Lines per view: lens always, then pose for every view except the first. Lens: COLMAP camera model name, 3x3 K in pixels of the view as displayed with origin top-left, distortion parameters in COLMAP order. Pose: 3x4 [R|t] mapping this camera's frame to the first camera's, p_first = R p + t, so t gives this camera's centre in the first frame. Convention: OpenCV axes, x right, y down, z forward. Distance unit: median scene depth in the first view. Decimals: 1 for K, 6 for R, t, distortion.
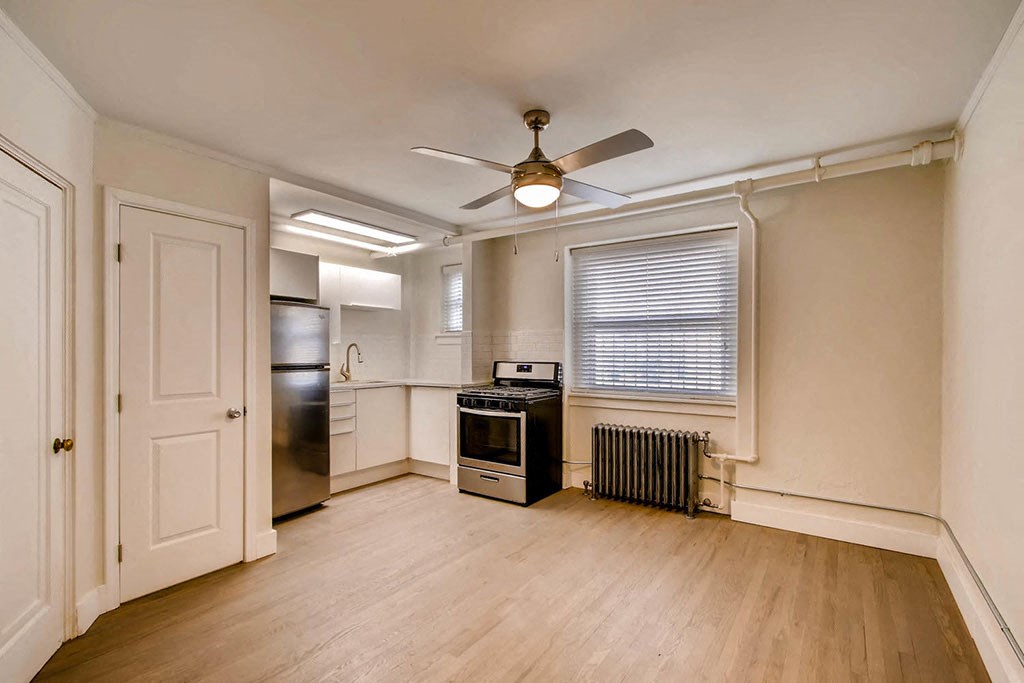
lens RADIAL K [[472.9, 0, 511.8], [0, 472.9, 347.9], [0, 0, 1]] dist [0.001544, 0.000025]
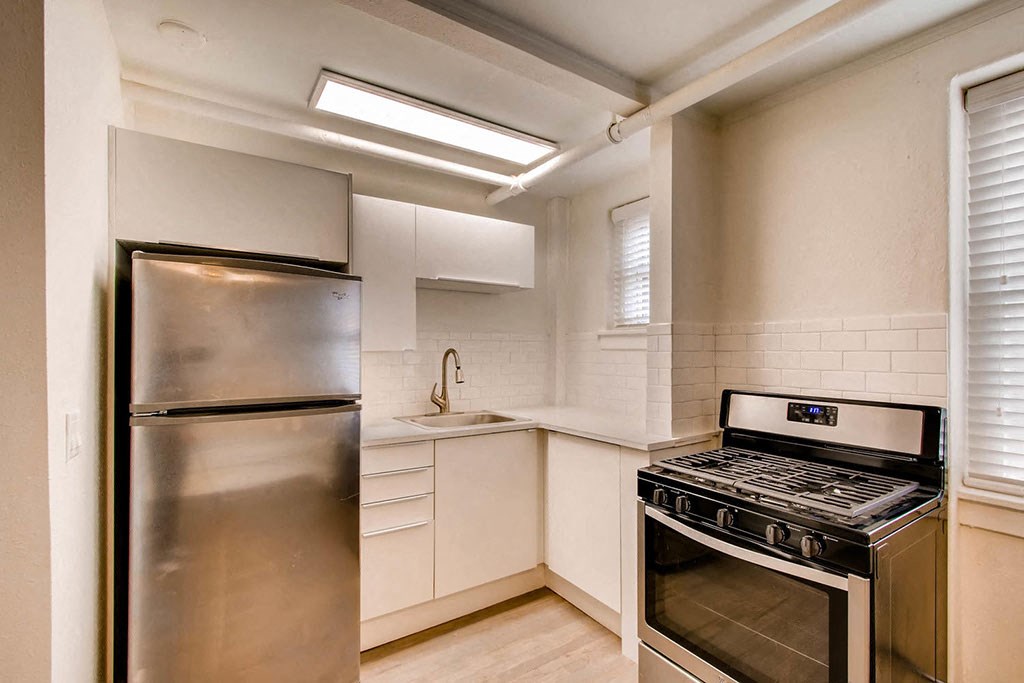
lens RADIAL K [[472.9, 0, 511.8], [0, 472.9, 349.8], [0, 0, 1]] dist [0.001544, 0.000025]
pose [[0.930064, 0.002904, -0.367385, -0.060008], [-0.001807, 0.999993, 0.003330, -0.011051], [0.367392, -0.002434, 0.930063, 0.518233]]
